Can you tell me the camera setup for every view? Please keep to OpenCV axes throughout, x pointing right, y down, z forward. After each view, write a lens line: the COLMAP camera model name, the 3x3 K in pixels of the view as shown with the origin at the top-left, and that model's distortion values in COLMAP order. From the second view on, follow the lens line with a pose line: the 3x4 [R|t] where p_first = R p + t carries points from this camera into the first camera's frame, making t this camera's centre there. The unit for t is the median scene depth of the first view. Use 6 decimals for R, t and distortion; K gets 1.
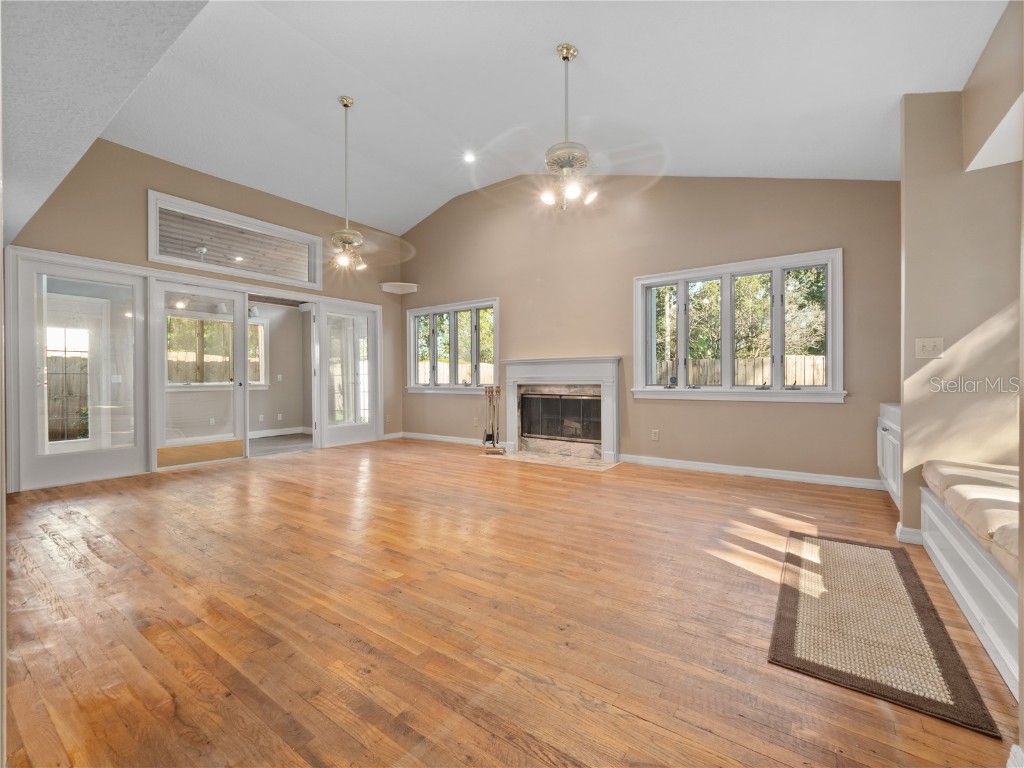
lens RADIAL K [[438.8, 0, 508.5], [0, 438.8, 383.6], [0, 0, 1]] dist [-0.003645, -0.000388]
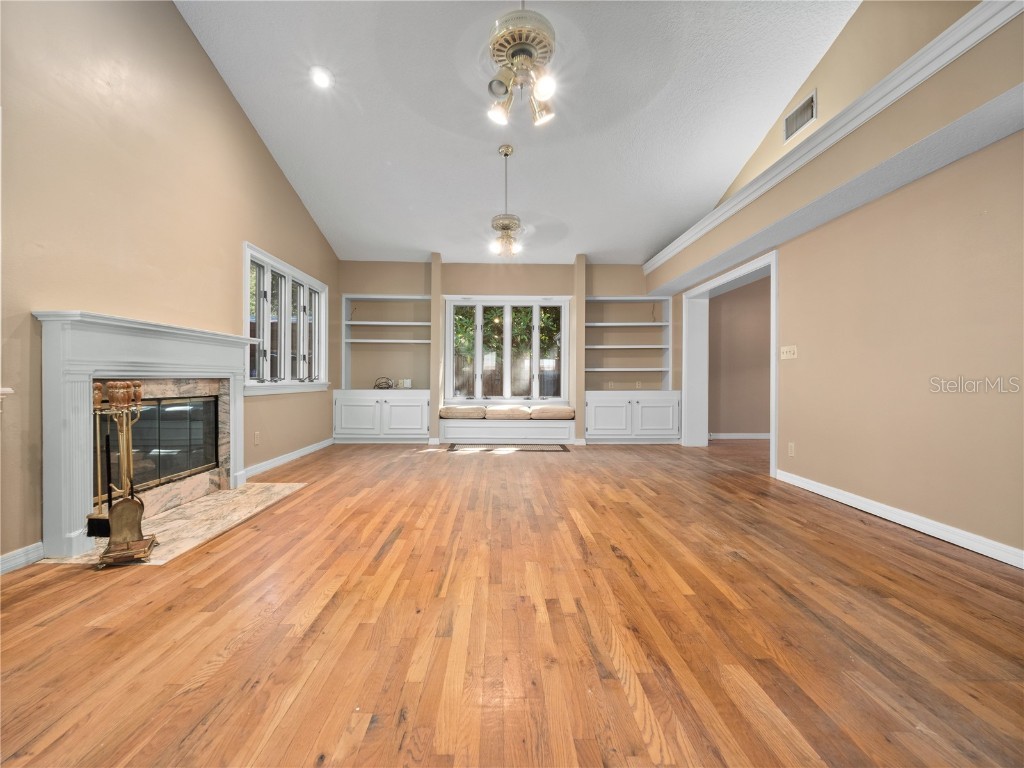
lens RADIAL K [[438.8, 0, 496.8], [0, 438.8, 383.1], [0, 0, 1]] dist [-0.003645, -0.000388]
pose [[-0.585388, -0.017230, 0.810570, -0.553216], [-0.008468, 0.999850, 0.015137, -0.004278], [-0.810709, 0.001997, -0.585446, 1.001545]]
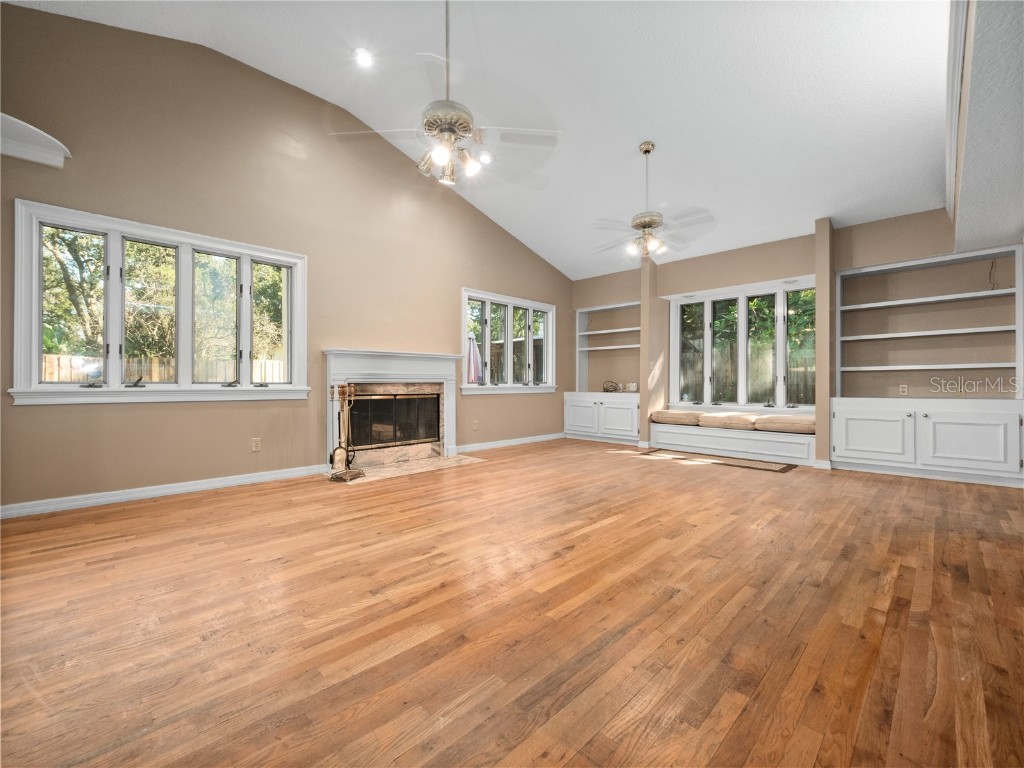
lens RADIAL K [[438.8, 0, 512.8], [0, 438.8, 384.9], [0, 0, 1]] dist [-0.003645, -0.000388]
pose [[0.183767, -0.010529, 0.982913, -0.716507], [0.000835, 0.999944, 0.010556, -0.002582], [-0.982969, -0.001119, 0.183766, 0.619576]]
